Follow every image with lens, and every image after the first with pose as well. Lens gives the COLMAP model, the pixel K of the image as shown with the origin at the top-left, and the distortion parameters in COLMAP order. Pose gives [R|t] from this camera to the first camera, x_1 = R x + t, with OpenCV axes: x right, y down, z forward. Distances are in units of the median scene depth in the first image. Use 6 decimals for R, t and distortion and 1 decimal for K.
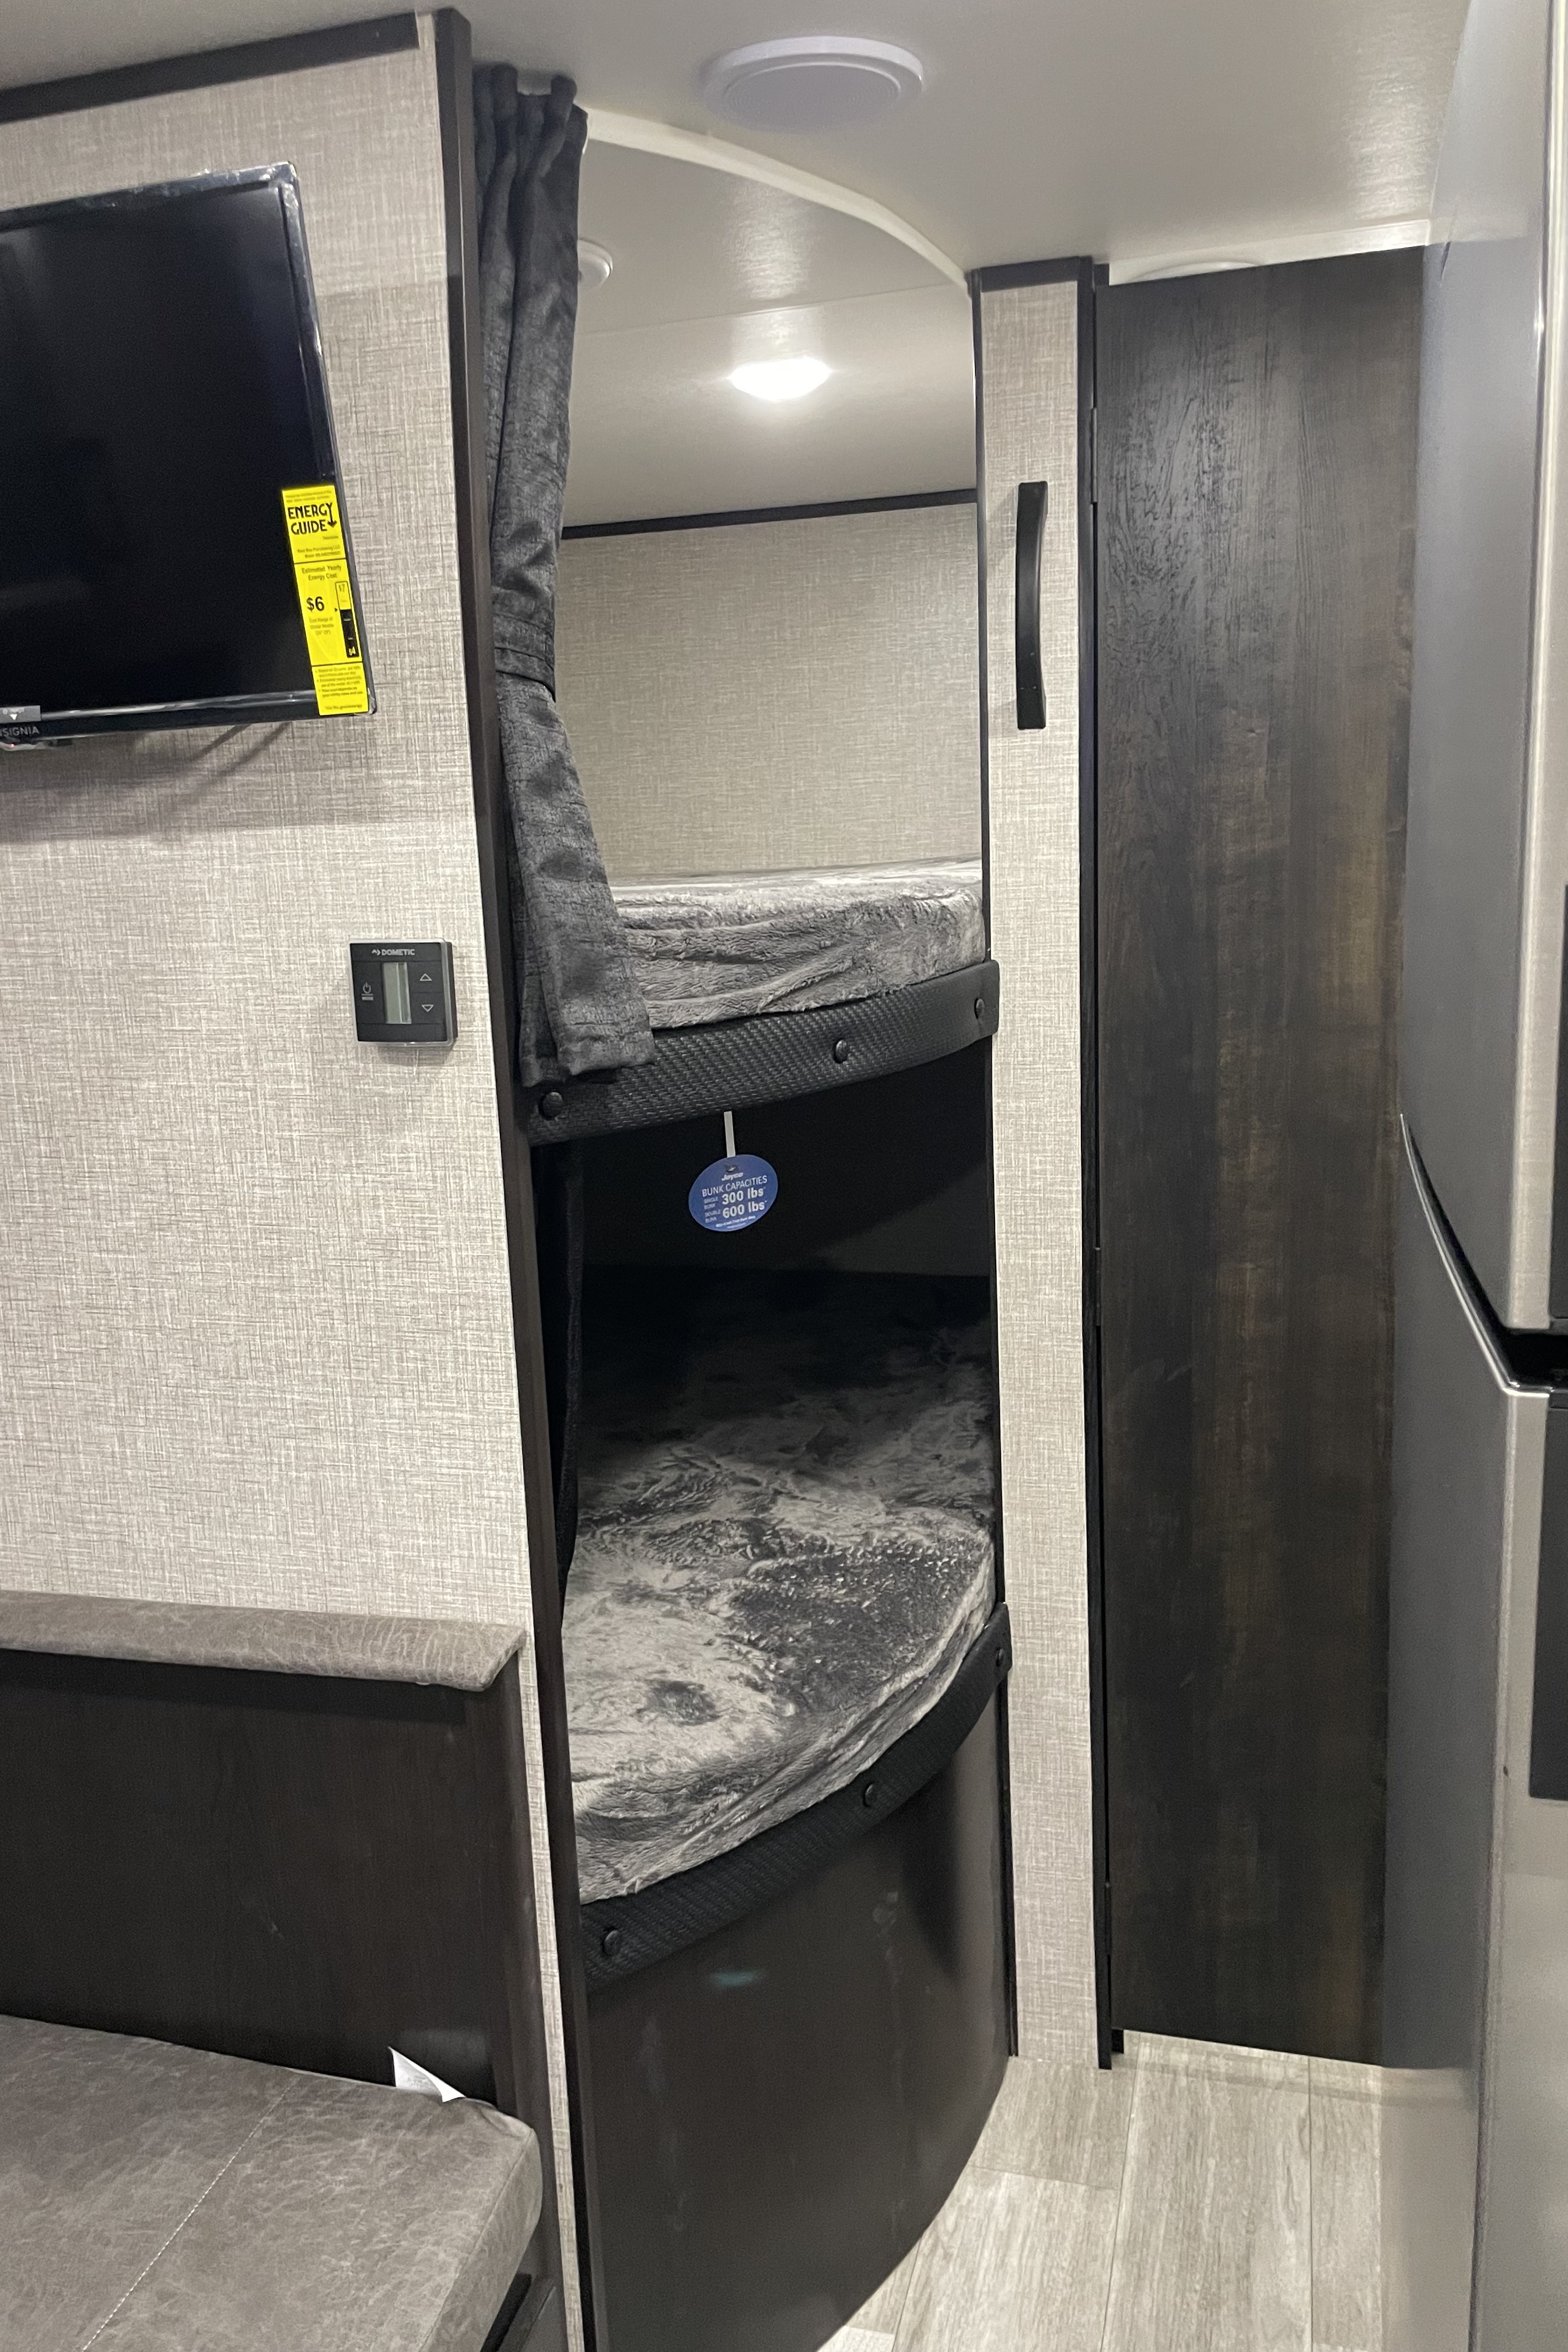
lens RADIAL K [[1788.1, 0, 771.7], [0, 1788.1, 1180.3], [0, 0, 1]] dist [0.084477, -0.116678]
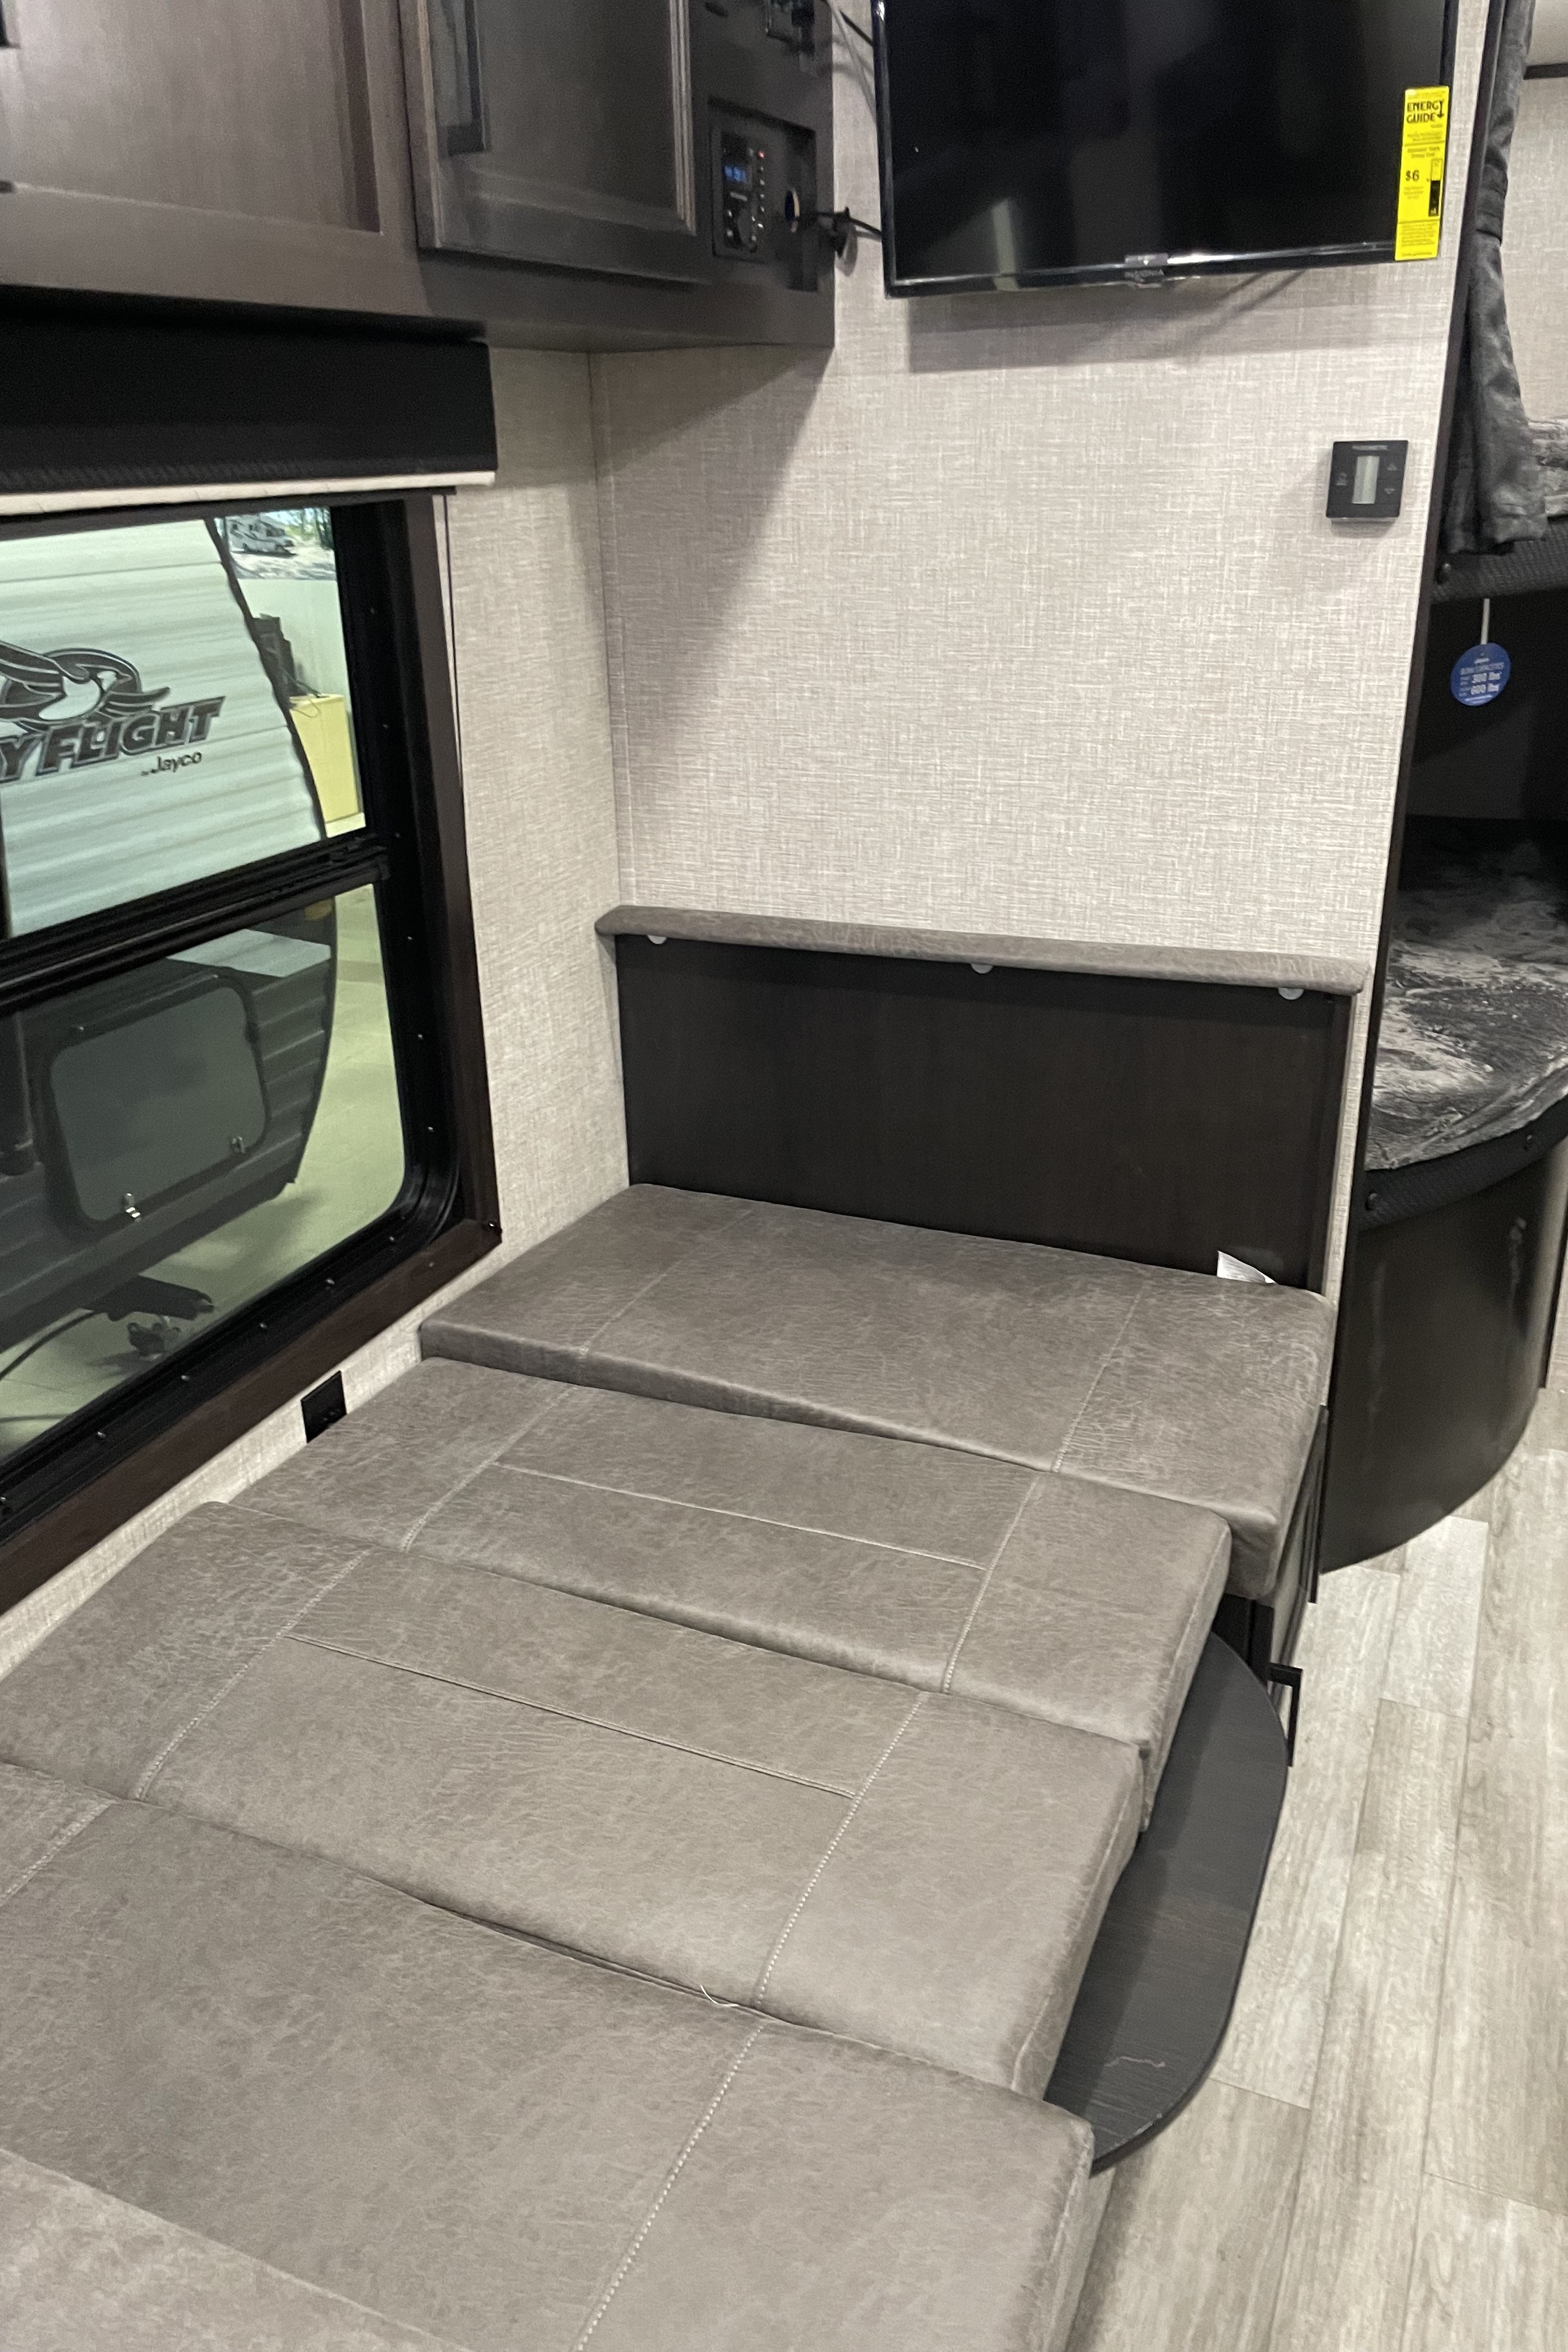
lens RADIAL K [[1788.1, 0, 771.7], [0, 1788.1, 1180.3], [0, 0, 1]] dist [0.084477, -0.116678]
pose [[0.991389, 0.067740, -0.112064, -0.426118], [-0.044157, 0.978614, 0.200909, 0.148306], [0.123277, -0.194230, 0.973179, -0.471517]]
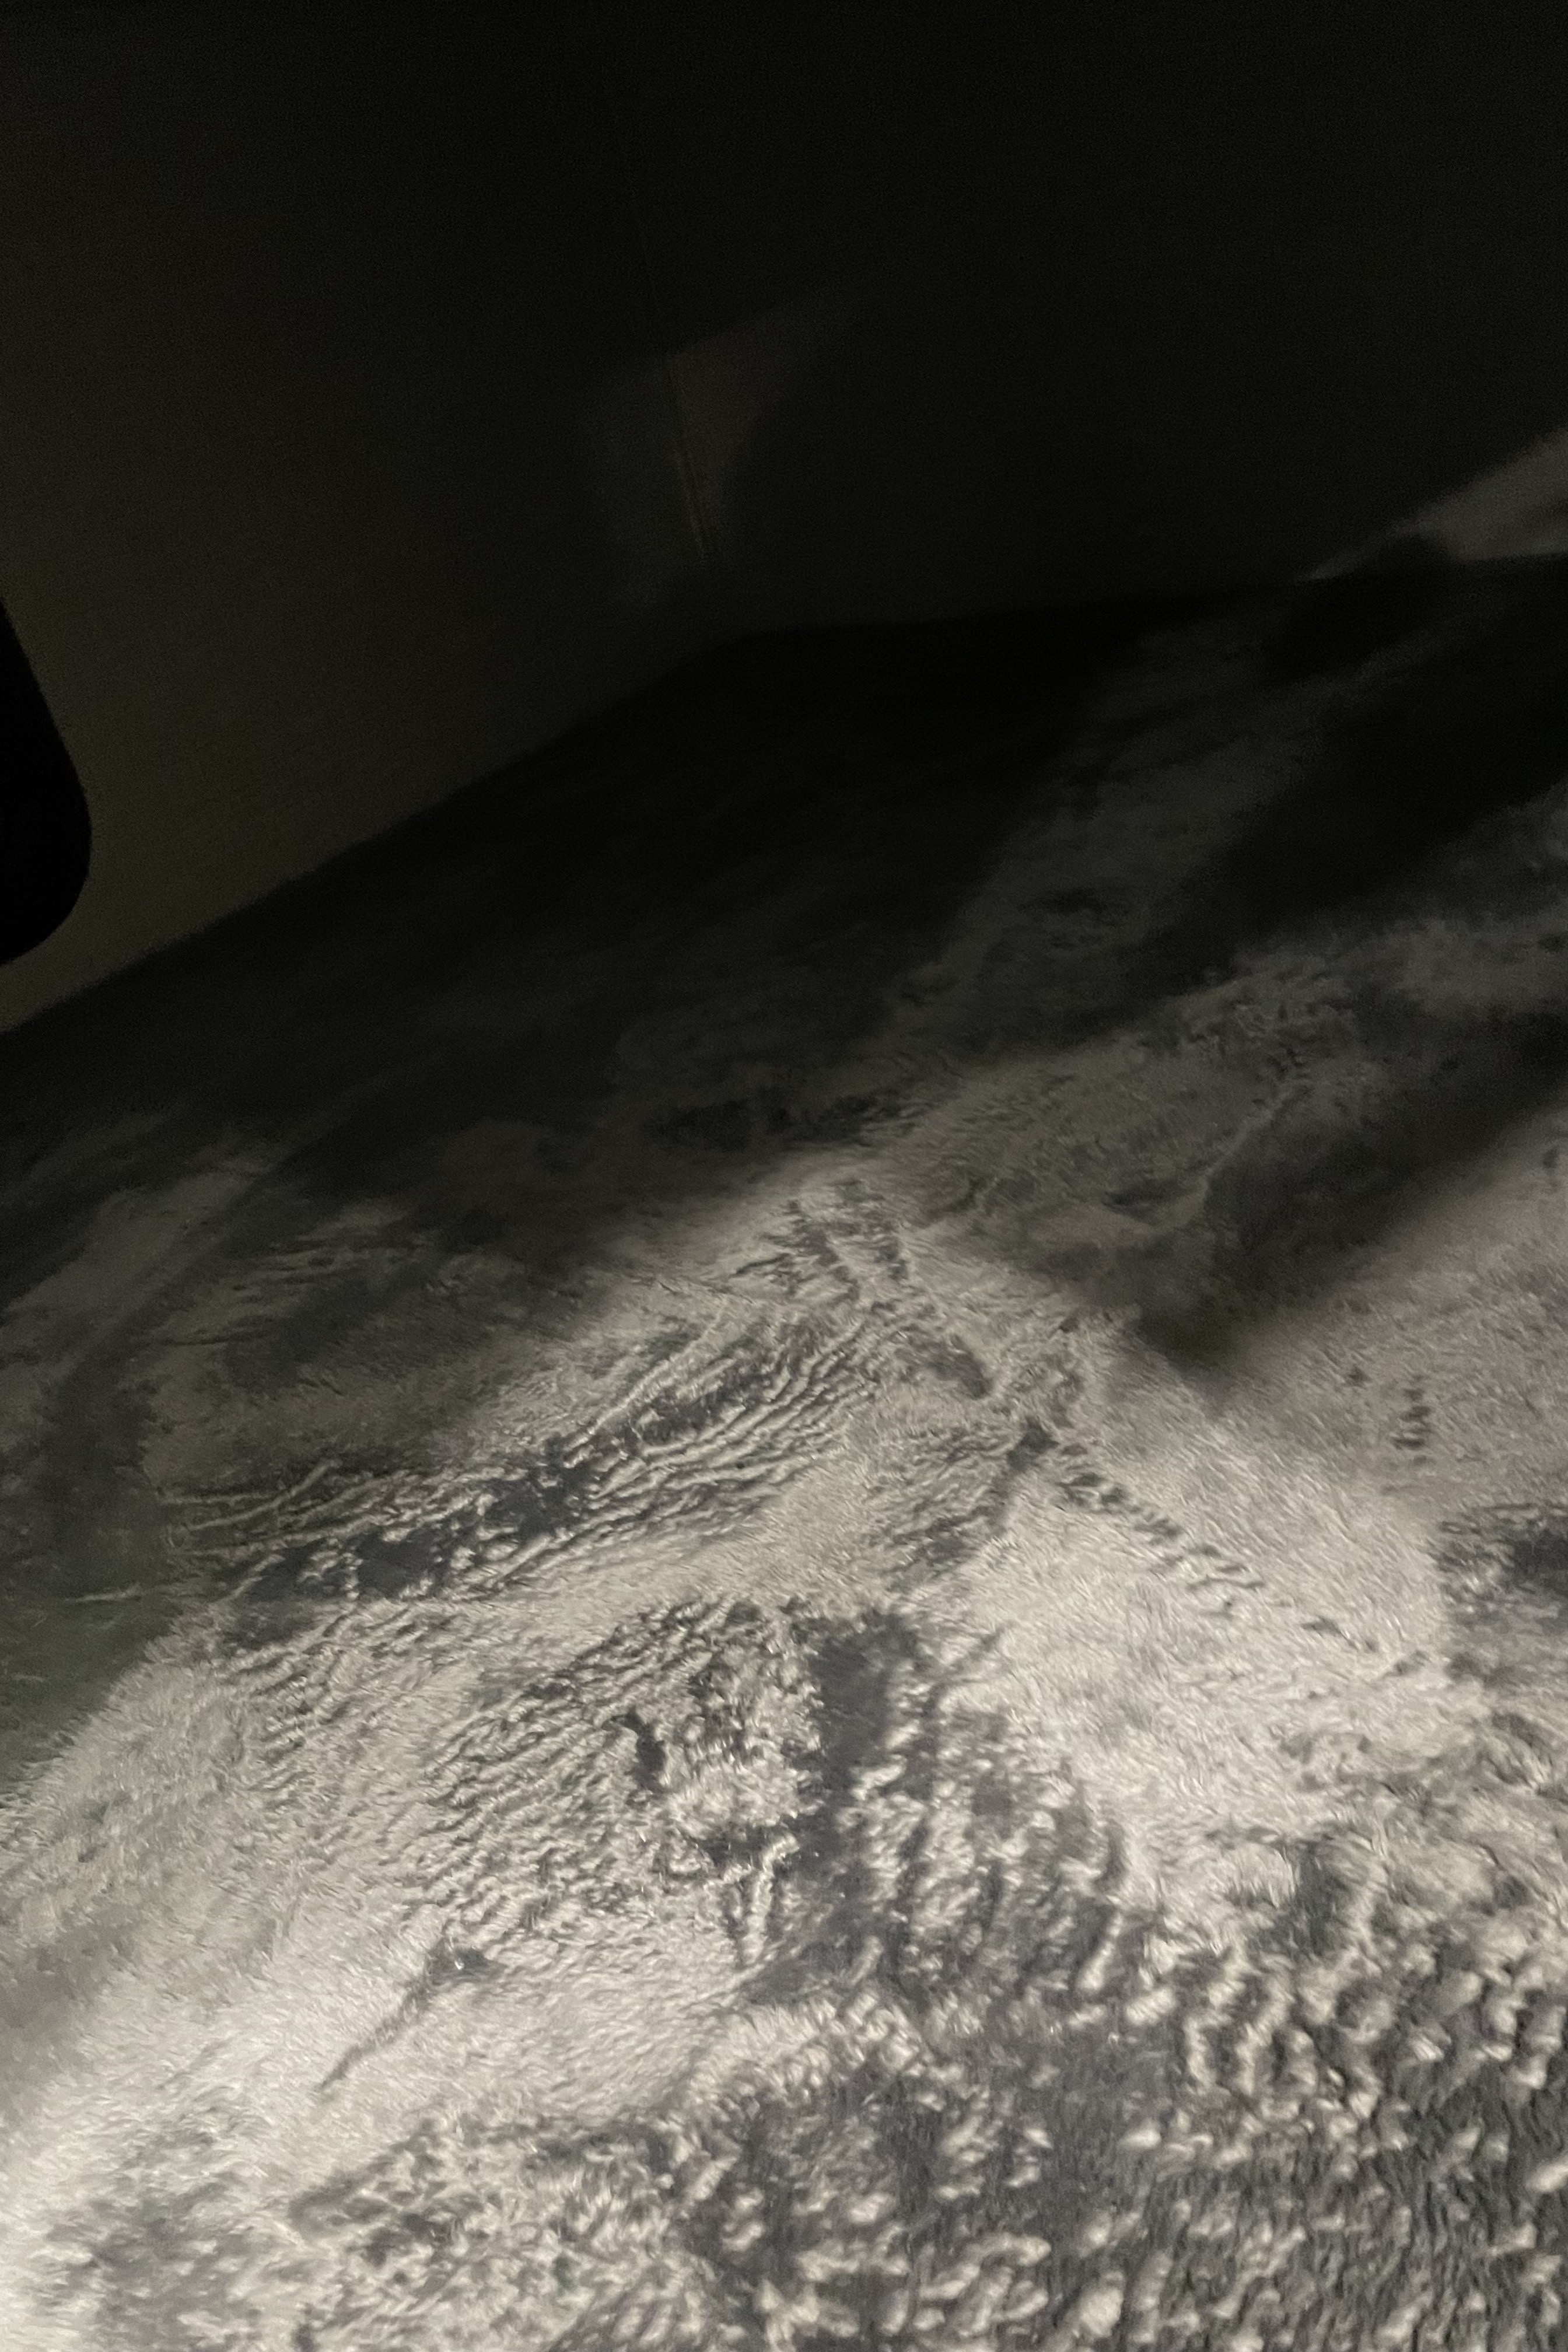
lens RADIAL K [[1788.1, 0, 771.7], [0, 1788.1, 1180.3], [0, 0, 1]] dist [0.084477, -0.116678]
pose [[0.930612, 0.003179, -0.365994, 0.098990], [0.120401, 0.941650, 0.314323, 0.073559], [0.345637, -0.336579, 0.875928, 1.170453]]
